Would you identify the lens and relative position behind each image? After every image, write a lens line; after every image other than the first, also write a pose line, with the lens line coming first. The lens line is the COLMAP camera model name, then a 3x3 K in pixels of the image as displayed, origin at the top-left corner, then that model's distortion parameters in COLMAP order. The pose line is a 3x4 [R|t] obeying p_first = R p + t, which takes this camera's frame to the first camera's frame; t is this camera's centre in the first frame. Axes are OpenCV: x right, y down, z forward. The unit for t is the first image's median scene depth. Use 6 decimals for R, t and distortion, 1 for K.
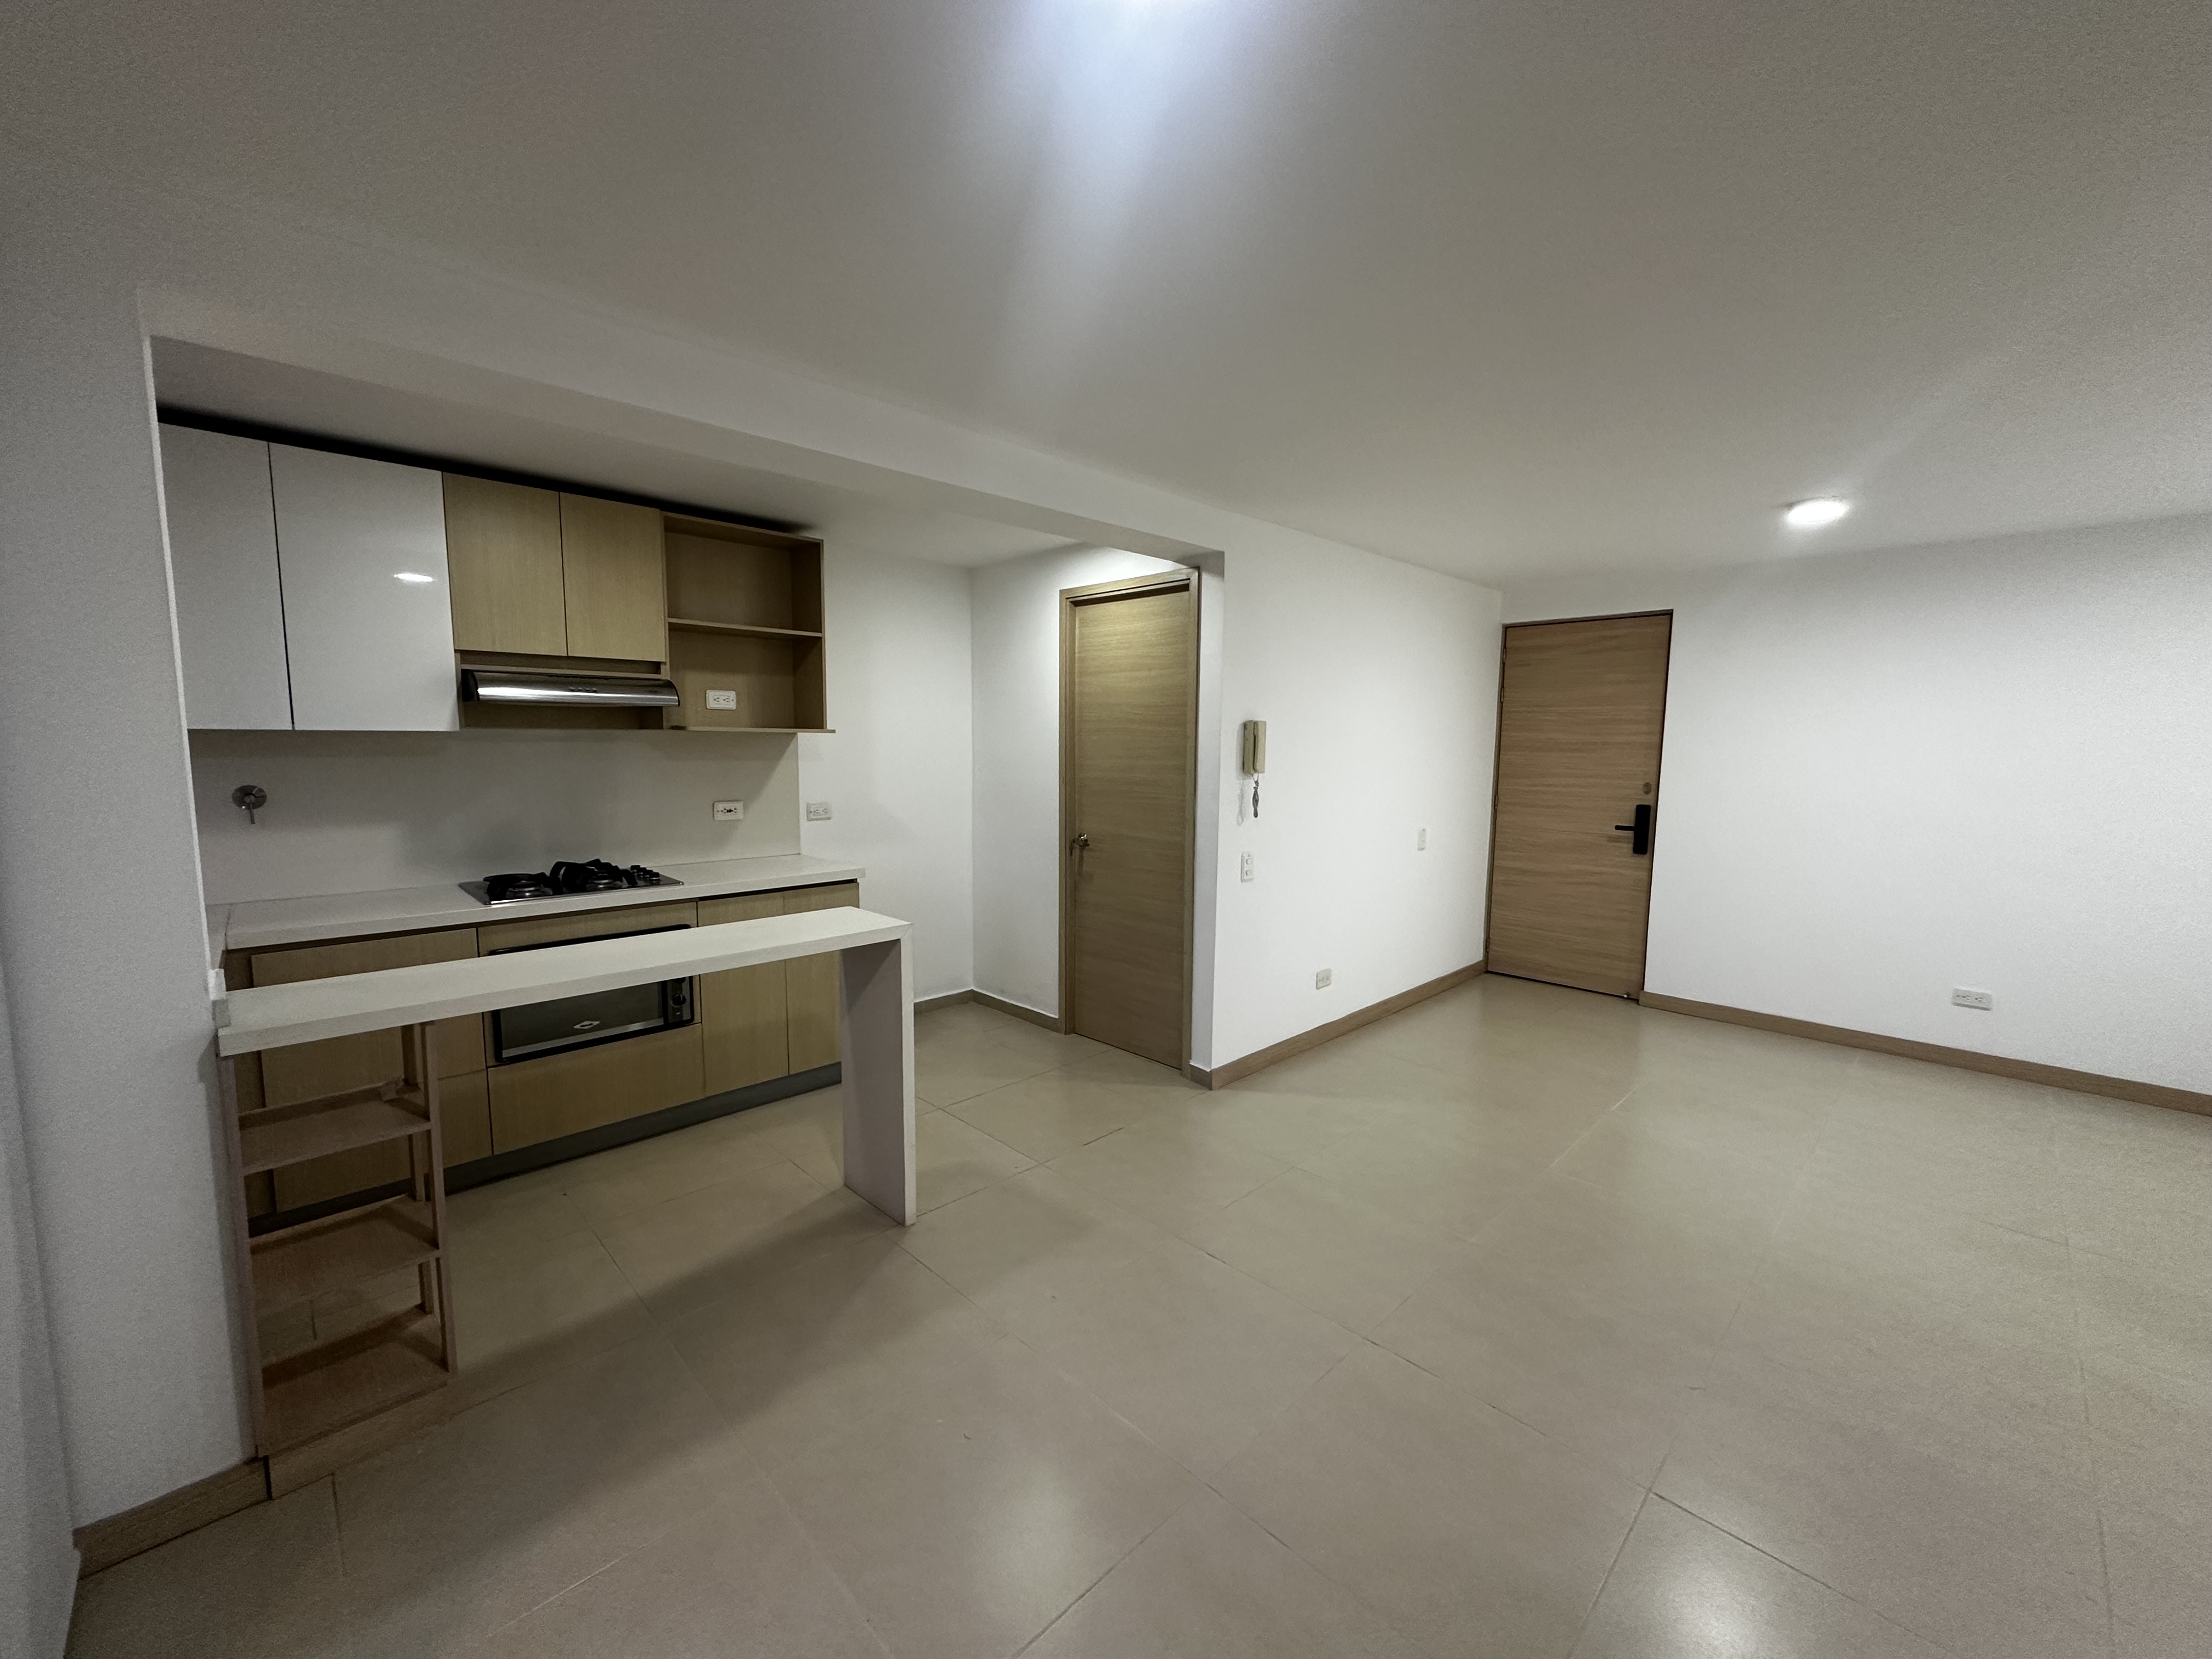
lens RADIAL K [[881.4, 0, 1106.0], [0, 881.4, 829.5], [0, 0, 1]] dist [-0.003528, -0.000071]
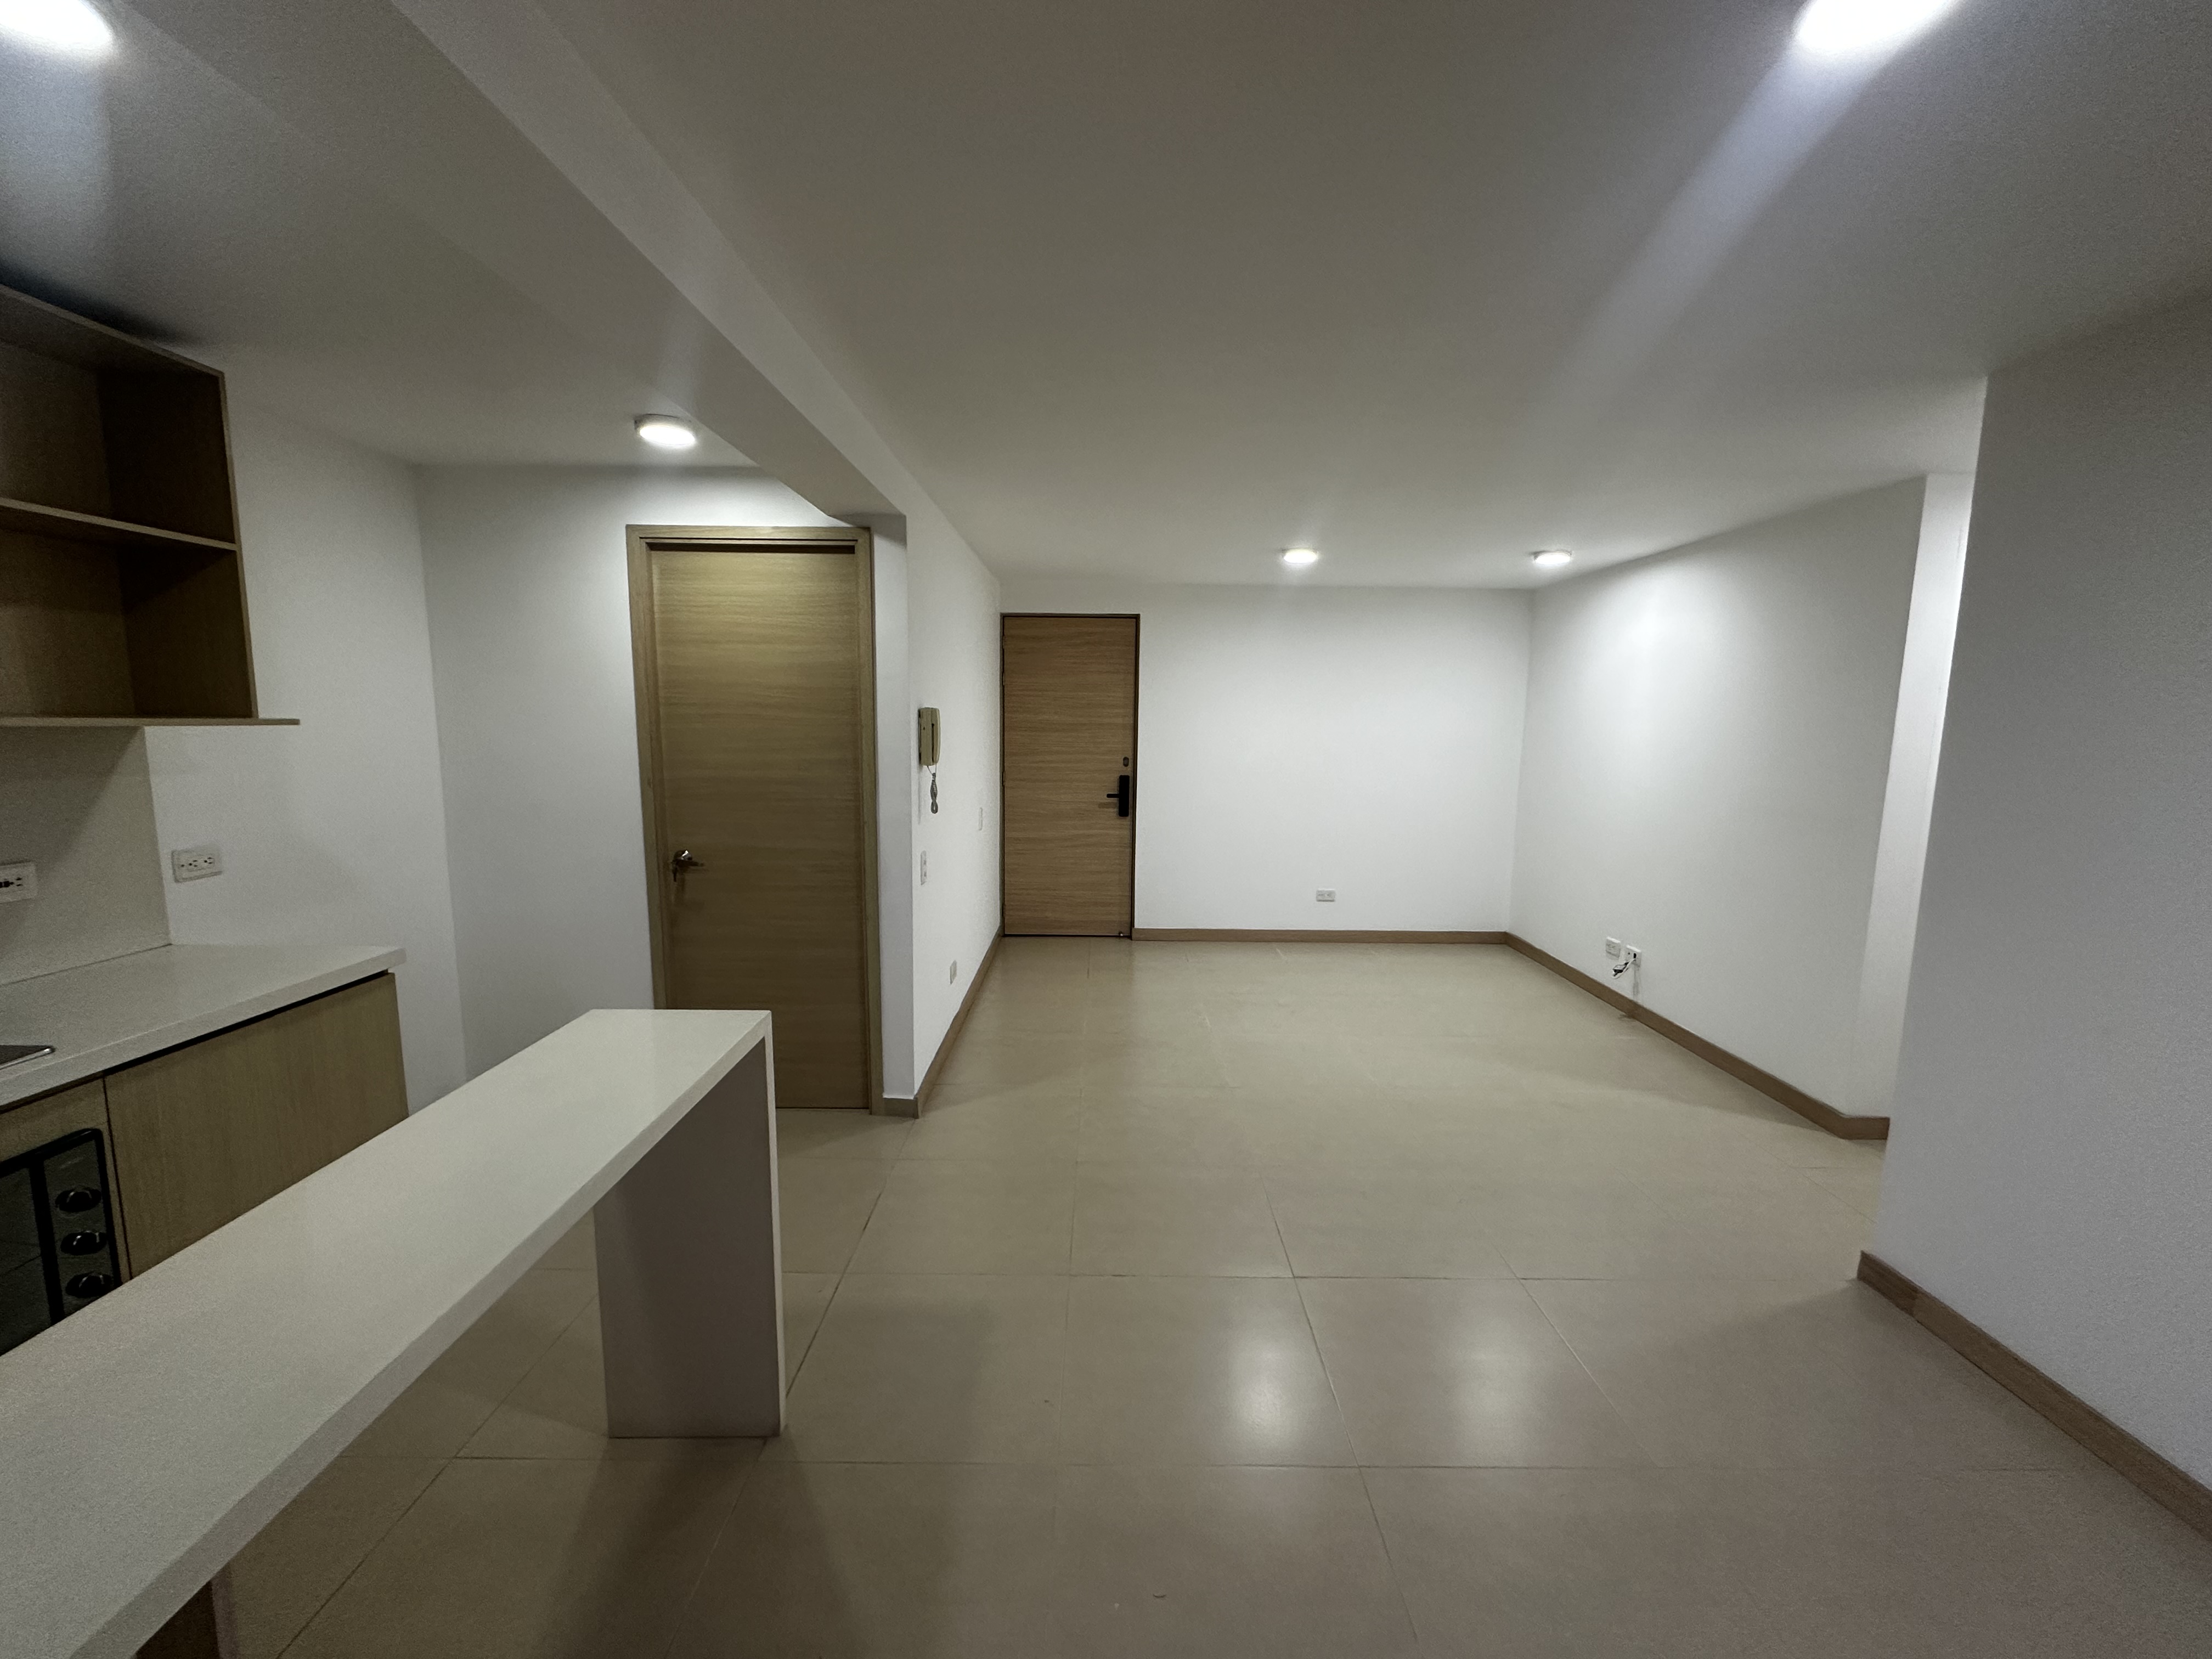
lens RADIAL K [[881.4, 0, 1106.0], [0, 881.4, 829.5], [0, 0, 1]] dist [-0.003528, -0.000071]
pose [[0.699840, -0.092709, 0.708258, -0.311823], [0.068460, 0.995683, 0.062686, -0.036809], [-0.711011, 0.004617, 0.703165, 0.198387]]
